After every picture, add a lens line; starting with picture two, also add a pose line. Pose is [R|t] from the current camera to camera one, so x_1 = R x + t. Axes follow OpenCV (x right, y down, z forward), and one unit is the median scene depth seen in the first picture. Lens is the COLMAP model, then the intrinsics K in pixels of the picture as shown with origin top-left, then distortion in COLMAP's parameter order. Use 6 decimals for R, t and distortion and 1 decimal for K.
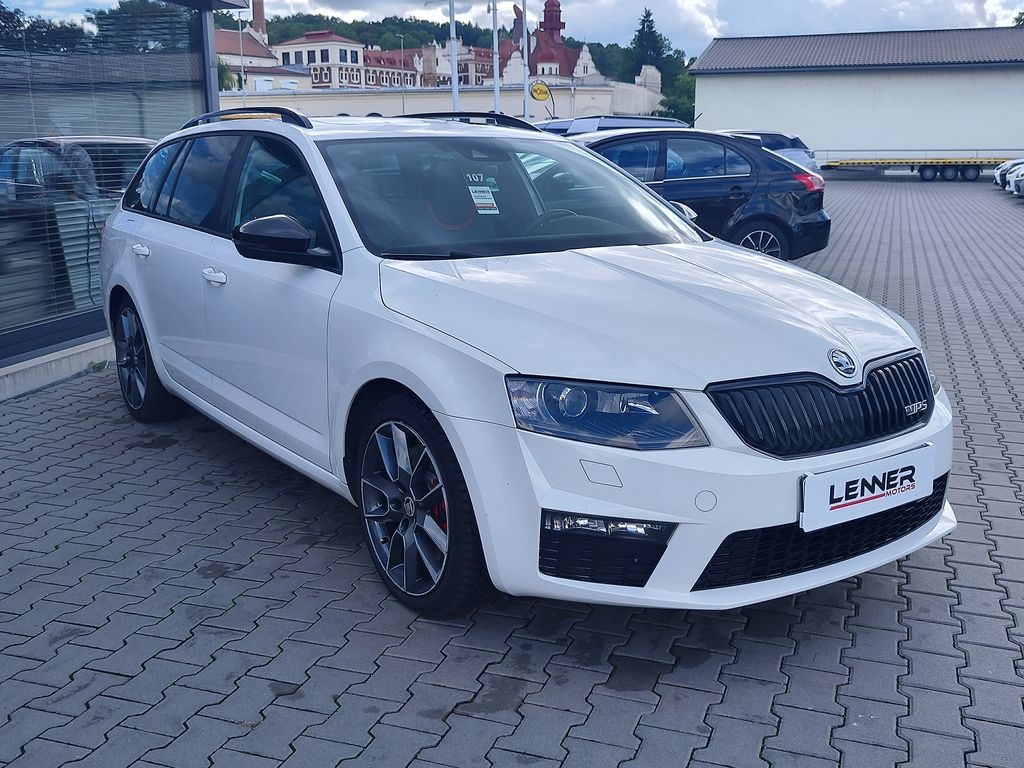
lens RADIAL K [[977.0, 0, 512.0], [0, 977.0, 384.0], [0, 0, 1]] dist [0.035154, -0.018712]
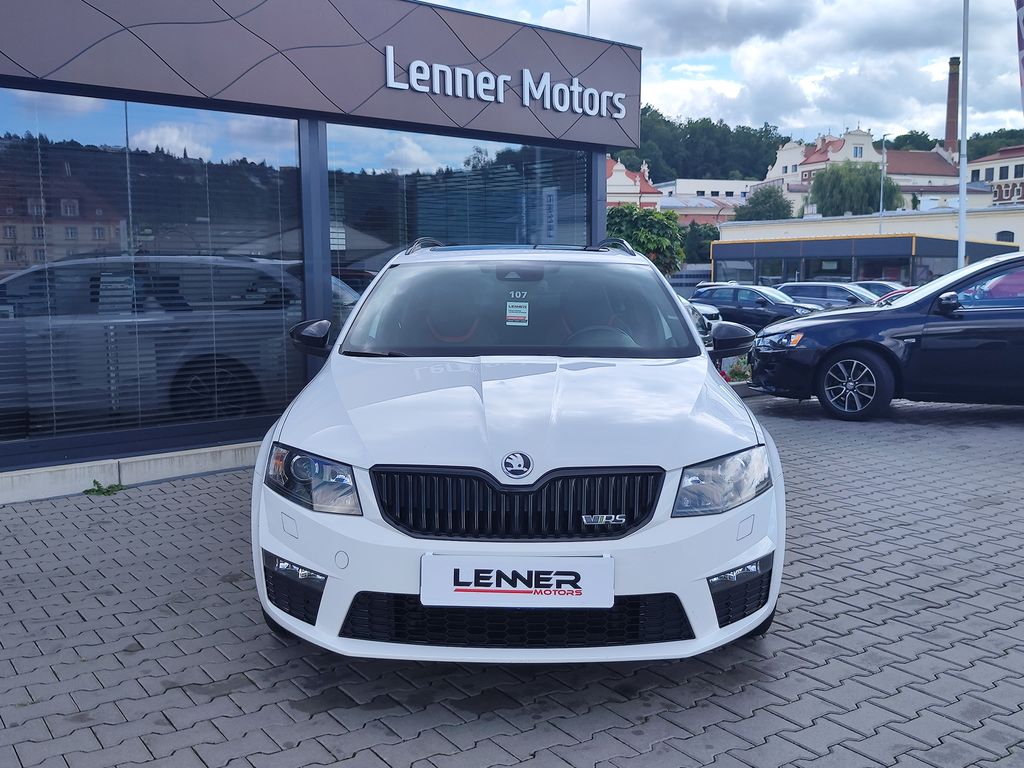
lens RADIAL K [[977.0, 0, 512.0], [0, 977.0, 384.0], [0, 0, 1]] dist [0.035154, -0.018712]
pose [[0.809949, 0.055898, -0.583830, 0.994482], [-0.127301, 0.988472, -0.081965, -0.020810], [0.572518, 0.140710, 0.807728, 0.105050]]
